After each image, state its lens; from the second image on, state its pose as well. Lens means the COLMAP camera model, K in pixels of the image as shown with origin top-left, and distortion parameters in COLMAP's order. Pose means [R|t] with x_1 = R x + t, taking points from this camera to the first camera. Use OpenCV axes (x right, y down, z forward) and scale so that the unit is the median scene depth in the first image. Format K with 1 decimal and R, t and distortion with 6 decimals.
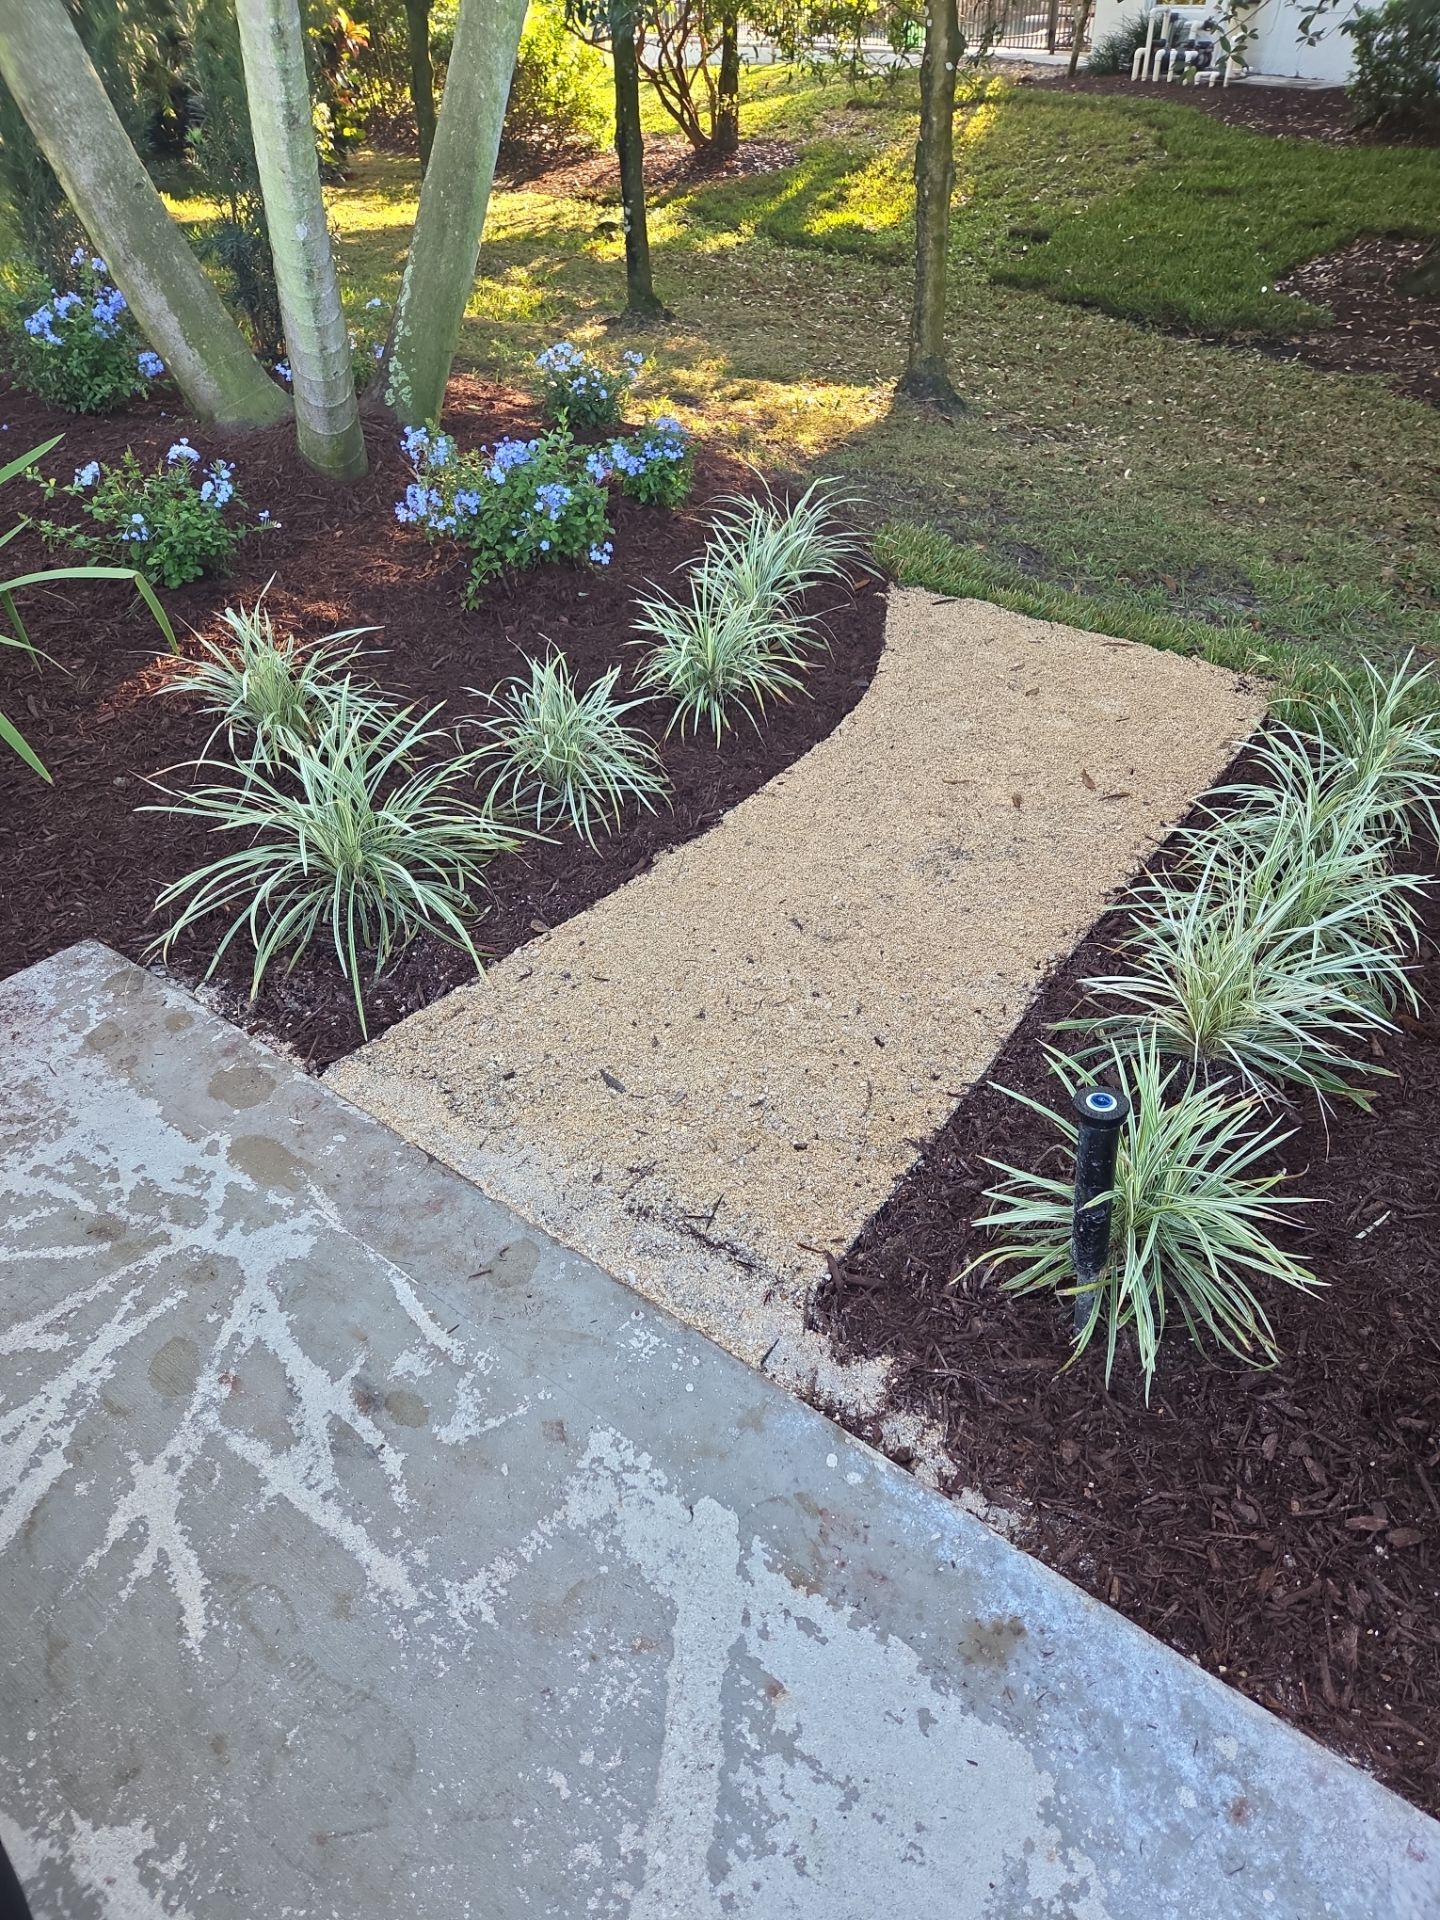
lens RADIAL K [[1292.2, 0, 731.3], [0, 1292.2, 946.5], [0, 0, 1]] dist [0.083527, -0.080586]
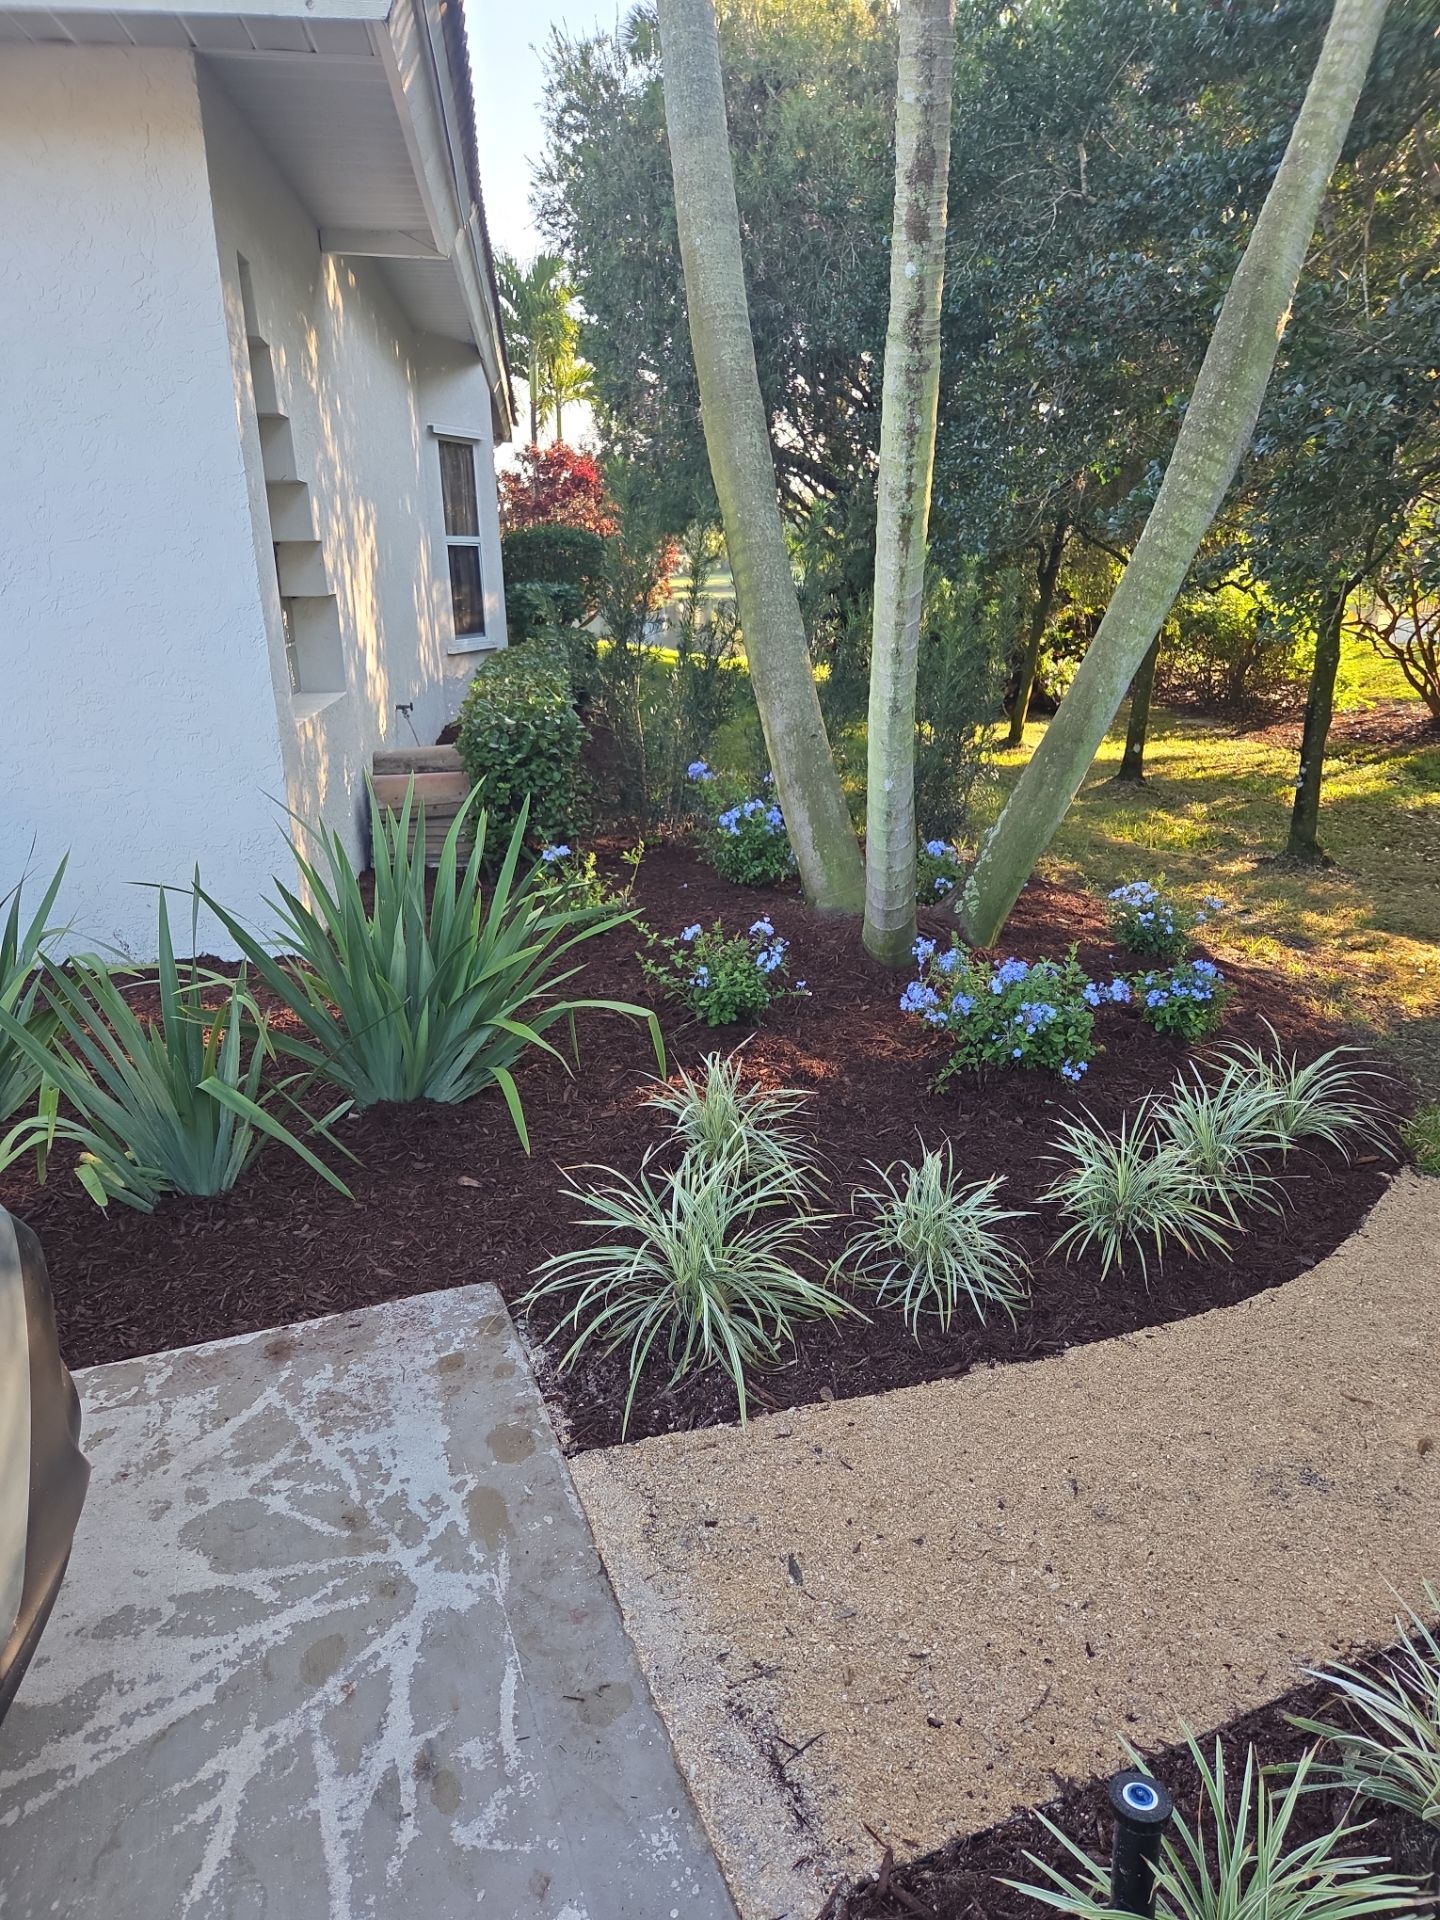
lens RADIAL K [[1277.5, 0, 714.4], [0, 1277.5, 965.5], [0, 0, 1]] dist [0.081313, -0.072760]
pose [[0.850409, 0.170055, -0.497881, 0.213667], [-0.322140, 0.916495, -0.237198, -0.051826], [0.415968, 0.362102, 0.834178, -0.031522]]
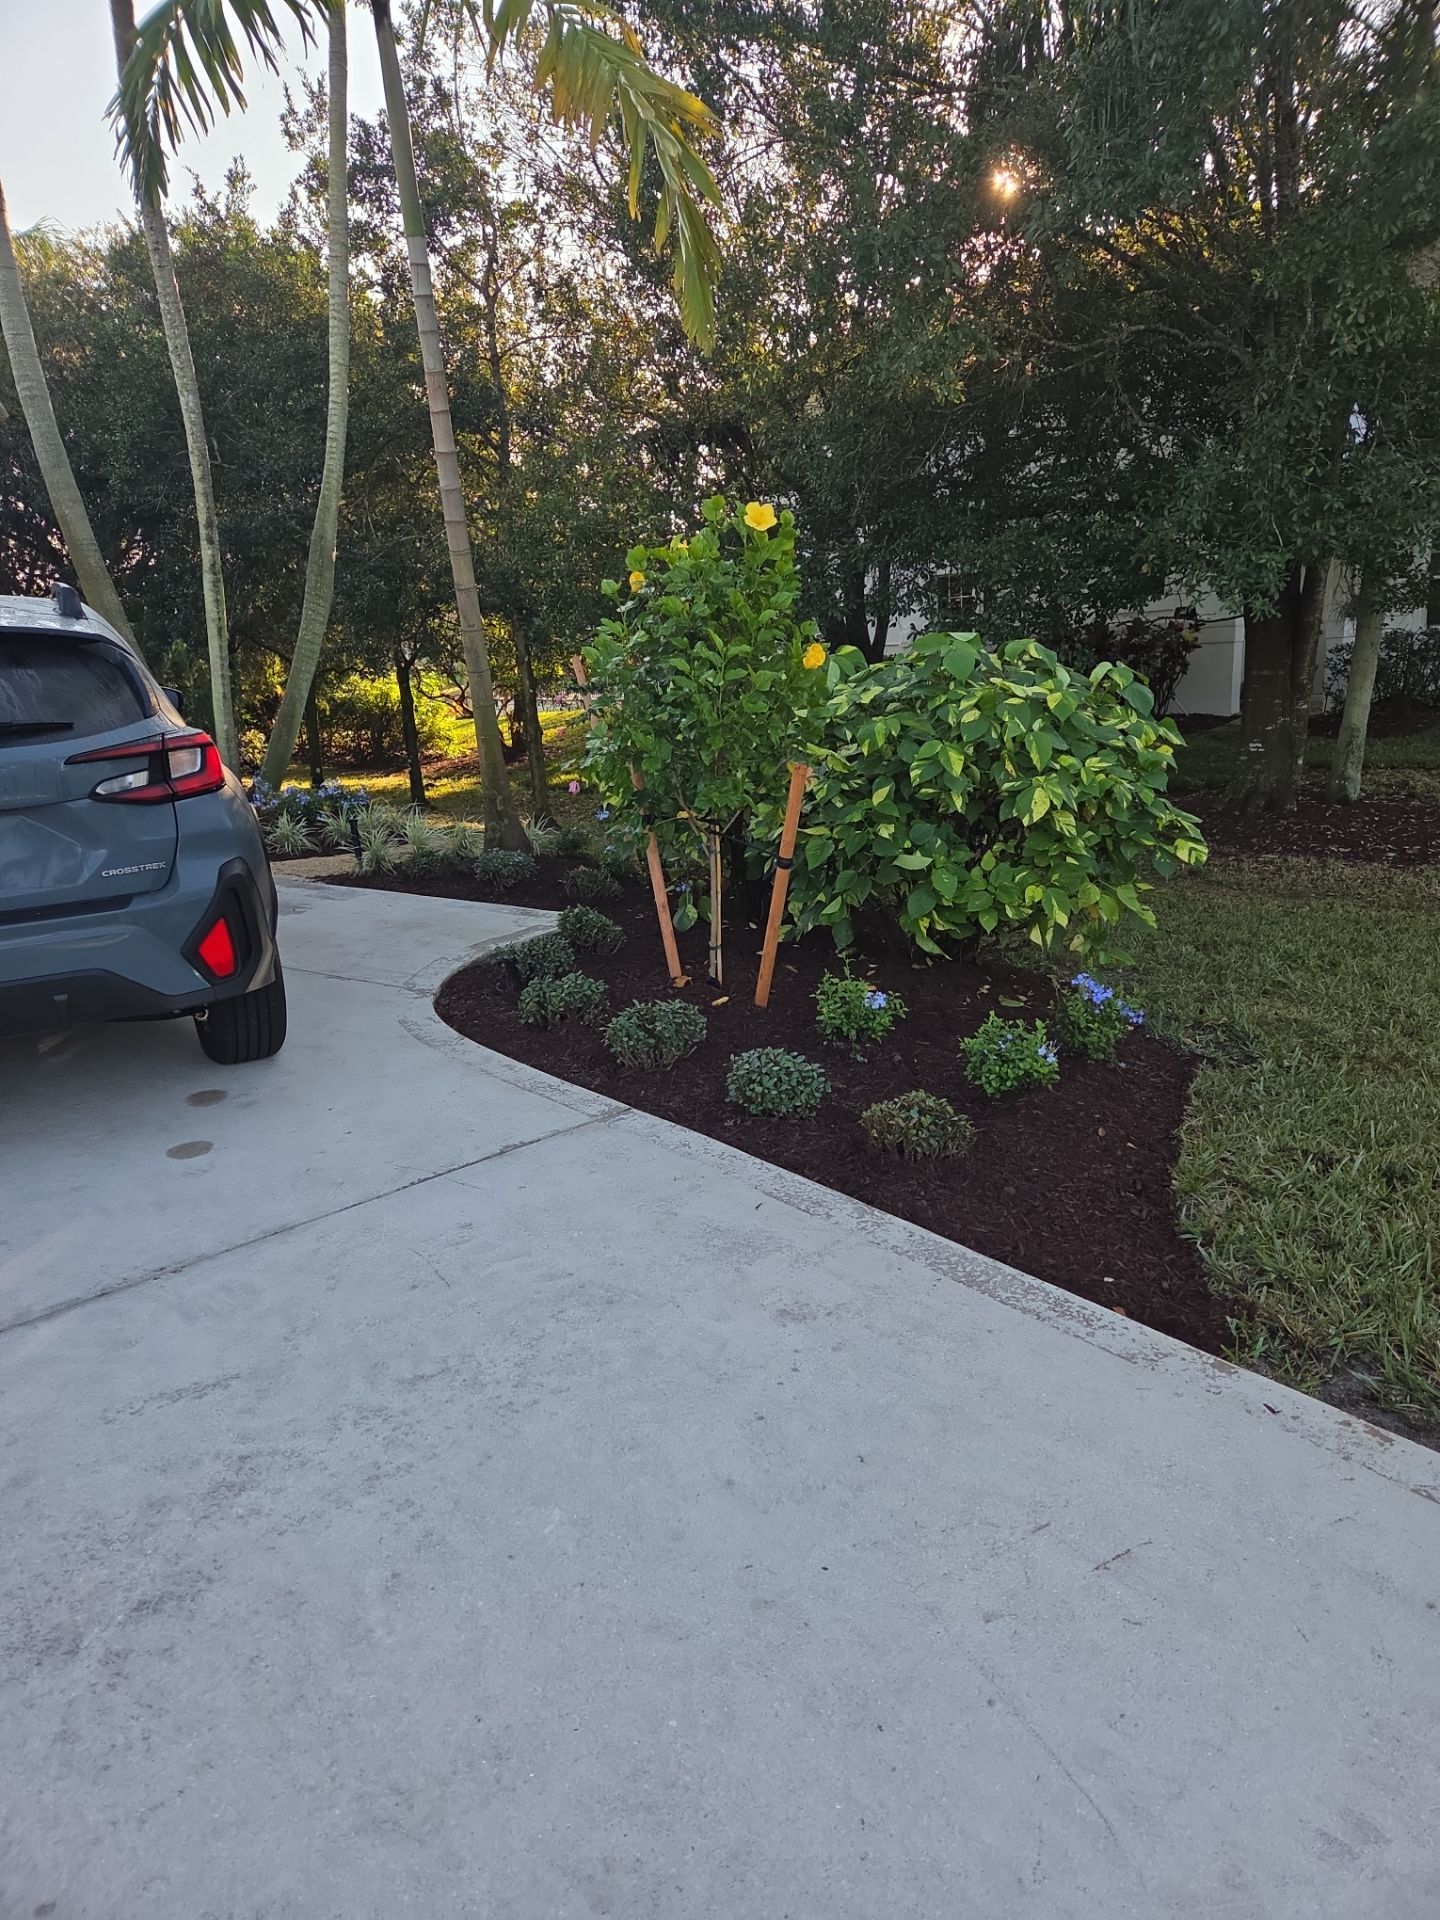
lens RADIAL K [[1292.2, 0, 731.3], [0, 1292.2, 946.5], [0, 0, 1]] dist [0.083527, -0.080586]
pose [[0.996566, -0.049665, 0.066253, 0.823546], [0.072305, 0.911890, -0.404015, 1.605275], [-0.040350, 0.407418, 0.912350, -2.128064]]
